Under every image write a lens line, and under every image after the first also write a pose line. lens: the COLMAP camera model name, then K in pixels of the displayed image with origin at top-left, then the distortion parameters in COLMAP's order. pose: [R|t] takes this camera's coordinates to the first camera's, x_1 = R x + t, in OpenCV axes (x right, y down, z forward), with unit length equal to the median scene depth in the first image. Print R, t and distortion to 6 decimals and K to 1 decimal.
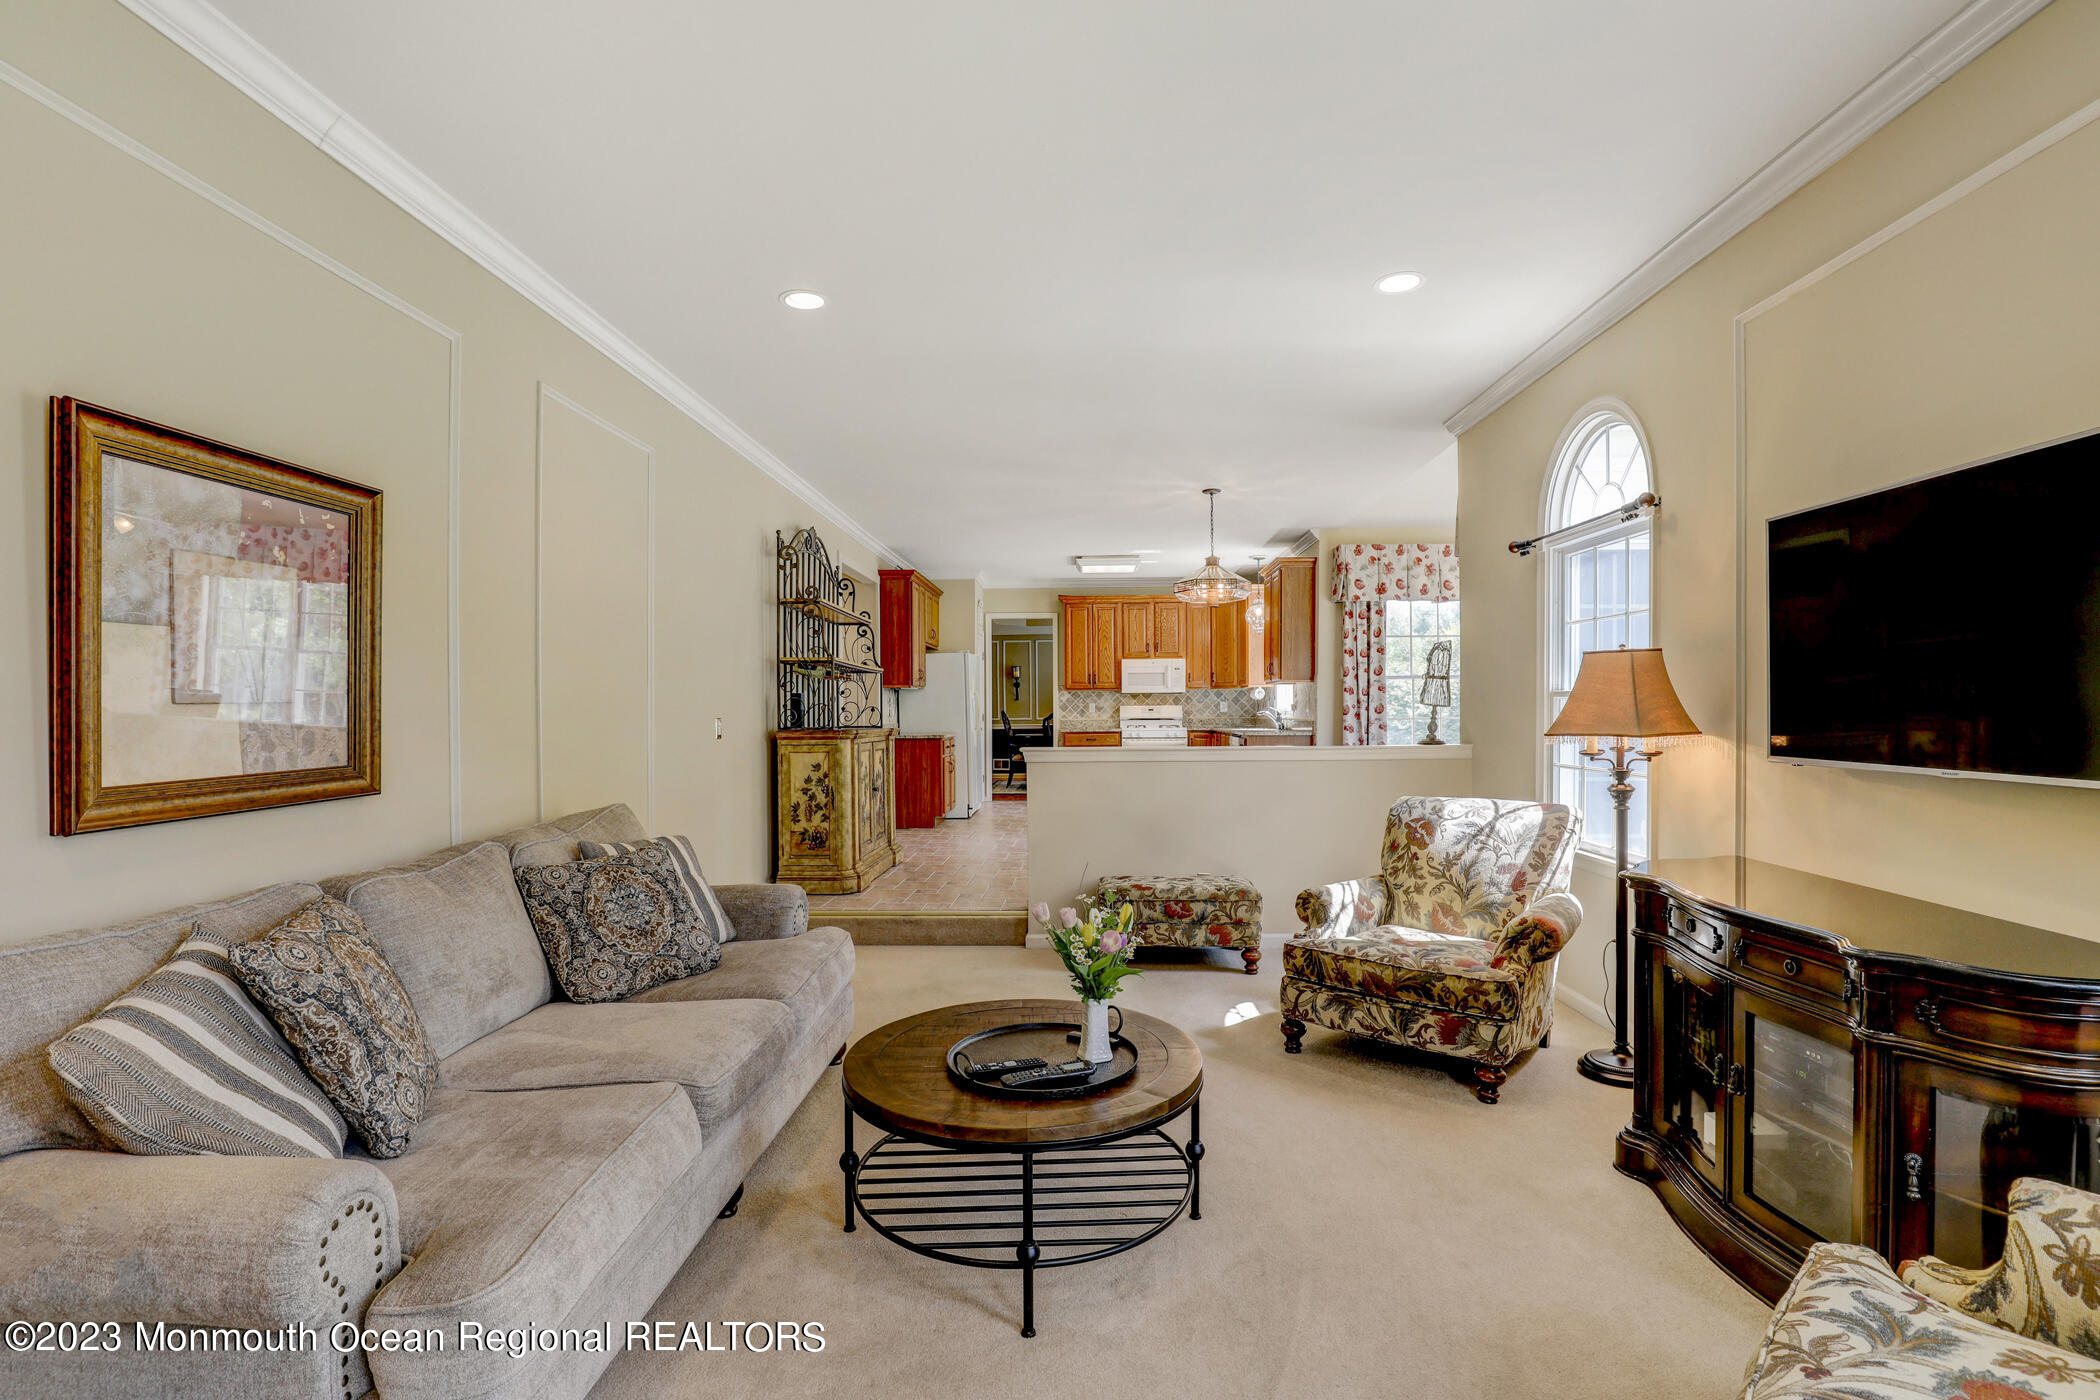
lens RADIAL K [[980.9, 0, 1055.4], [0, 980.9, 711.6], [0, 0, 1]] dist [-0.037862, 0.006866]
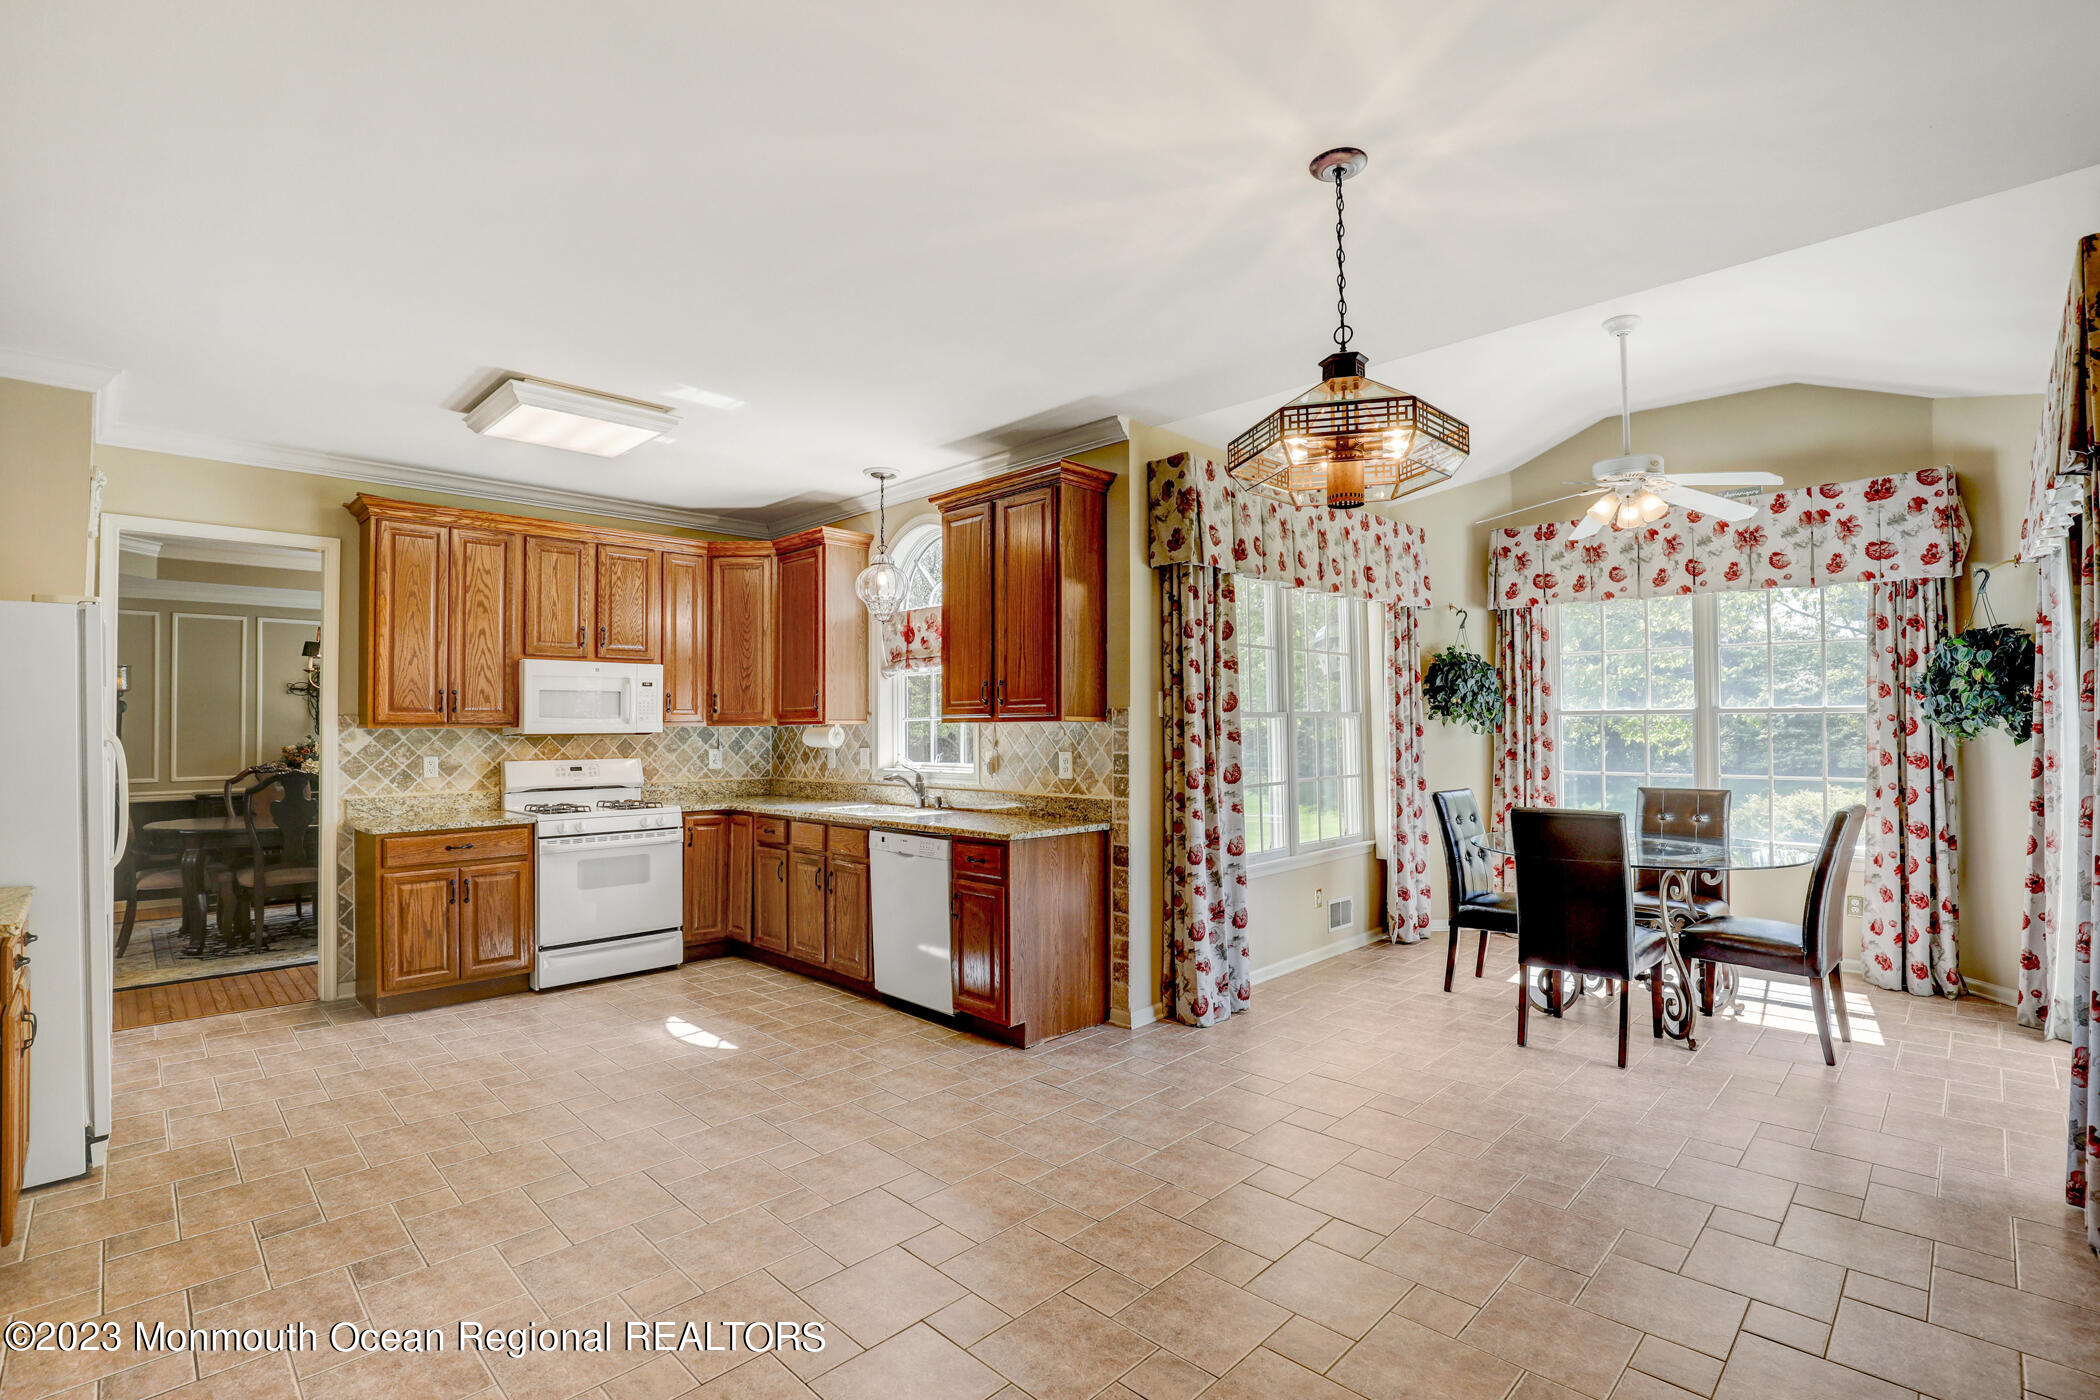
lens RADIAL K [[980.9, 0, 1085.5], [0, 980.9, 710.1], [0, 0, 1]] dist [-0.037862, 0.006866]
pose [[0.668985, 0.014036, 0.743144, -0.089006], [0.004577, 0.999725, -0.023002, -0.018561], [-0.743262, 0.018790, 0.668736, 0.510926]]
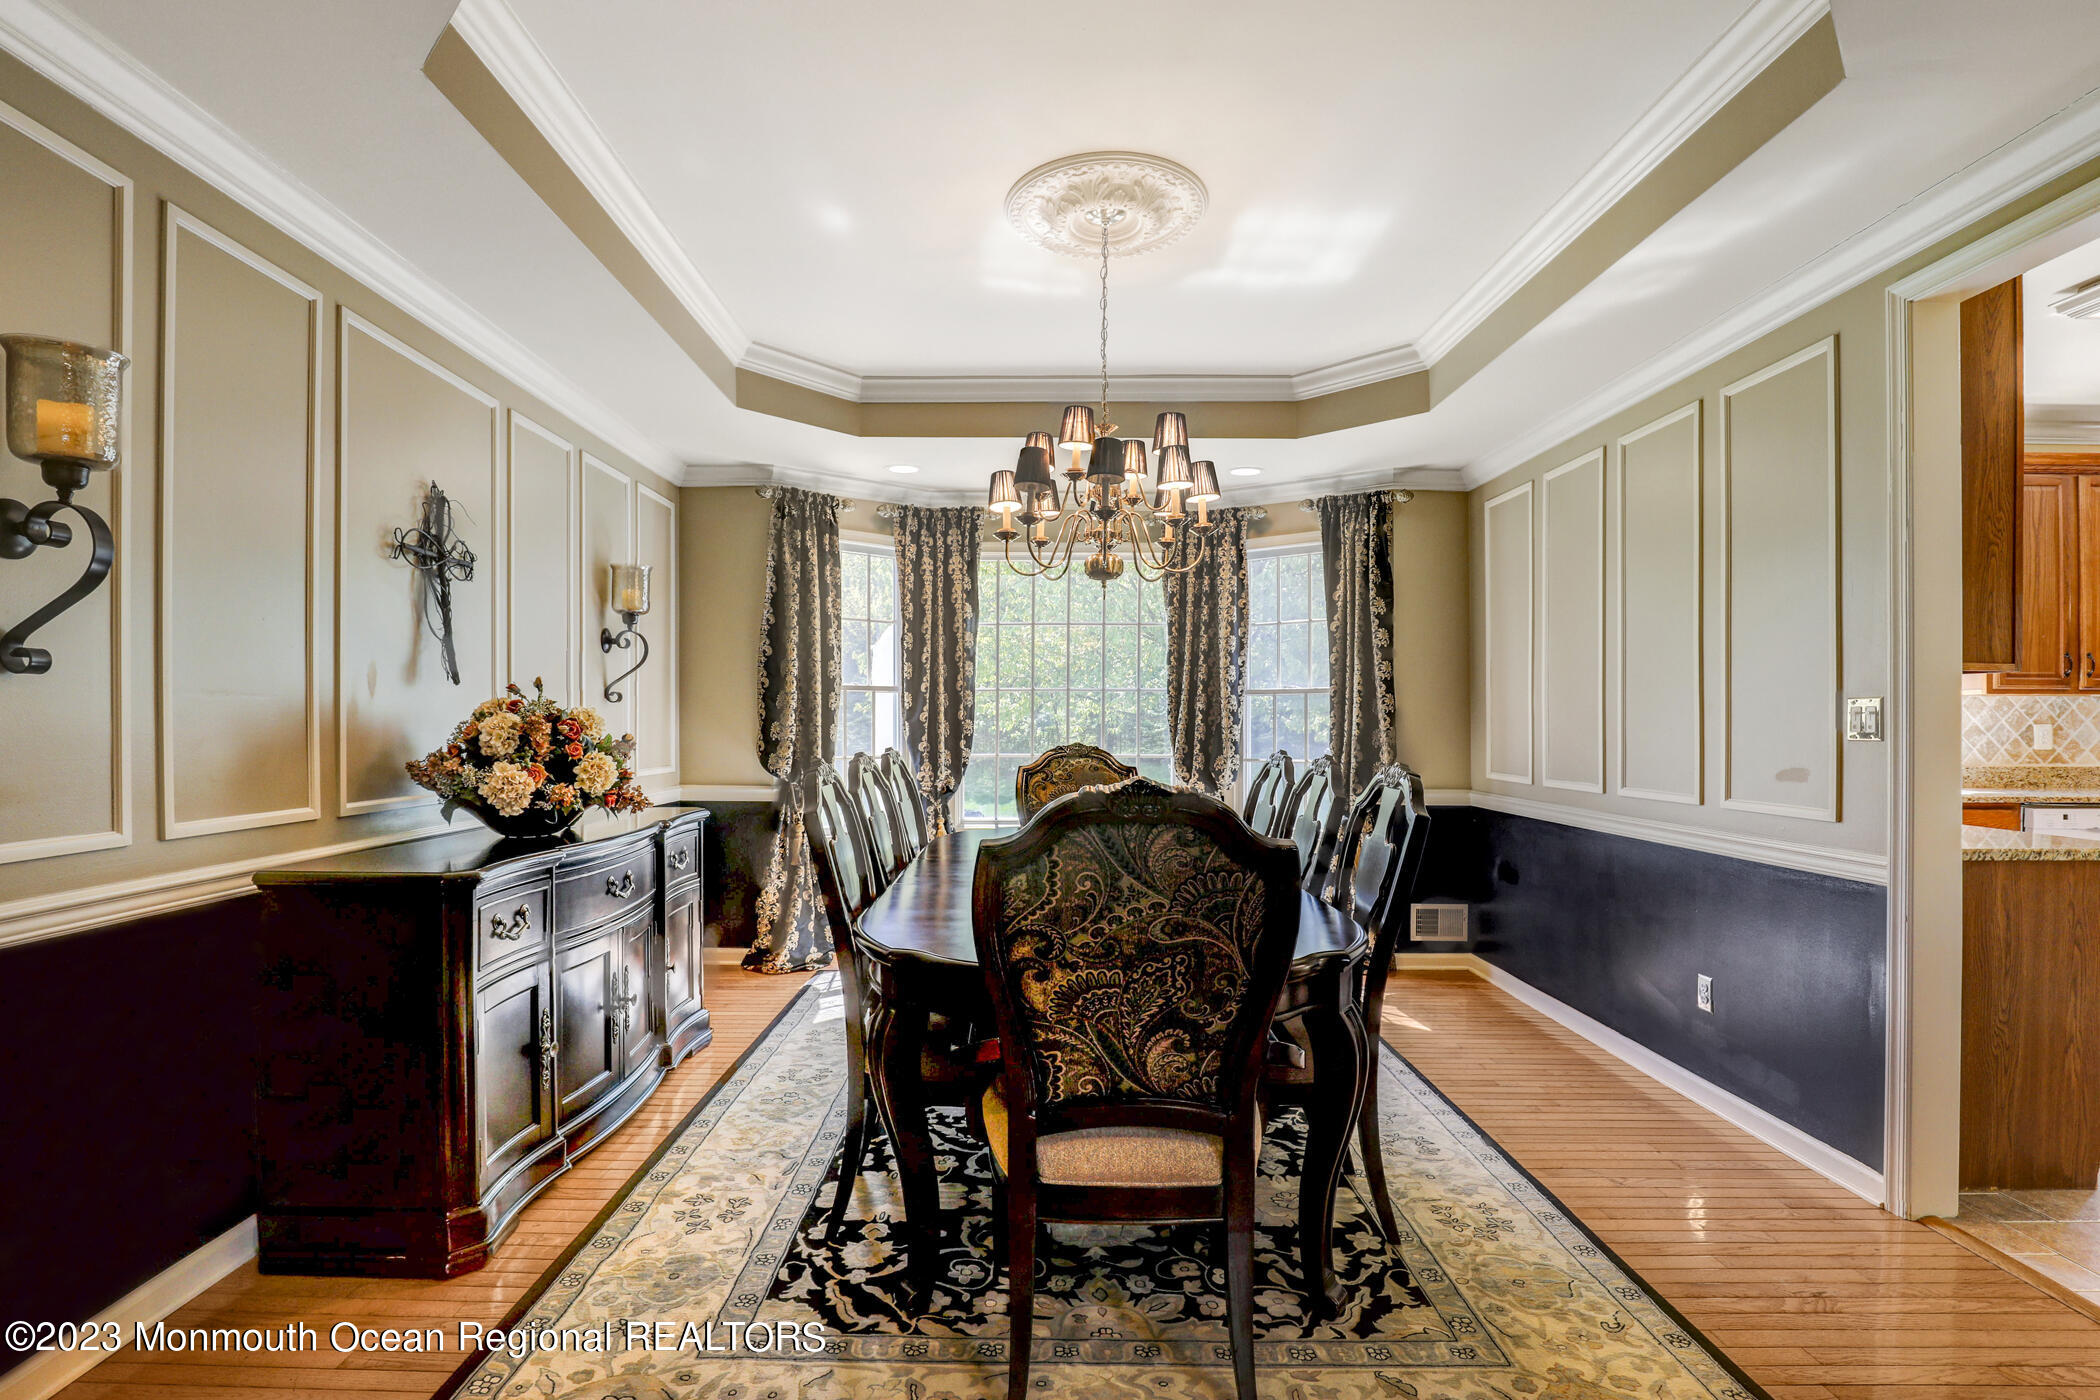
lens RADIAL K [[980.9, 0, 1032.1], [0, 980.9, 736.4], [0, 0, 1]] dist [-0.037862, 0.006866]
pose [[-0.022636, -0.005322, 0.999730, -0.197694], [-0.001949, 0.999984, 0.005279, -0.006850], [-0.999742, -0.001829, -0.022646, 1.235494]]
